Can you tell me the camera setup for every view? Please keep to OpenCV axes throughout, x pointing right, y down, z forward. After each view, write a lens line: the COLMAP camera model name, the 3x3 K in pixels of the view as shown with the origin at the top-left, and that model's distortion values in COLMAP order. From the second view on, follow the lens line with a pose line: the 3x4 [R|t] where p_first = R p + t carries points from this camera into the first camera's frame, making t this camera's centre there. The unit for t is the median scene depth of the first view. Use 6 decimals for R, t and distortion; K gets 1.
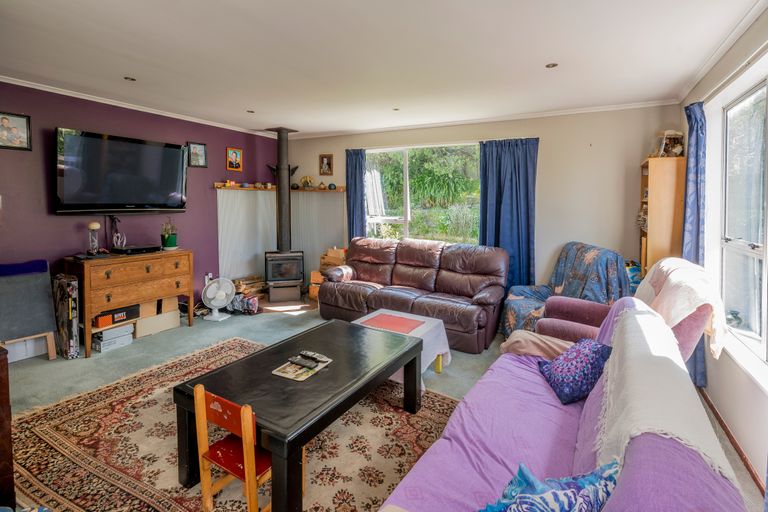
lens RADIAL K [[363.2, 0, 383.9], [0, 363.2, 207.4], [0, 0, 1]] dist [0.001867, 0.000300]
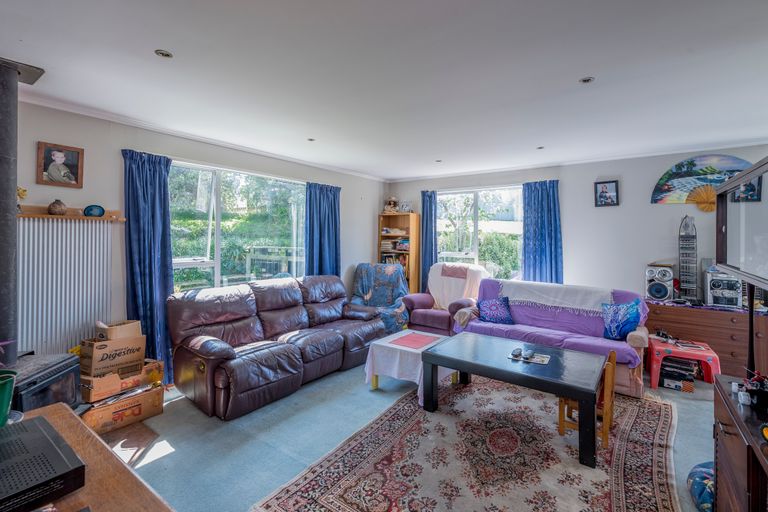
lens RADIAL K [[351.8, 0, 384.0], [0, 351.8, 228.8], [0, 0, 1]] dist [-0.019586, -0.000237]
pose [[0.108860, 0.011003, 0.993996, -0.796963], [0.016423, 0.999782, -0.012866, -0.022586], [-0.993921, 0.017725, 0.108655, 0.688985]]
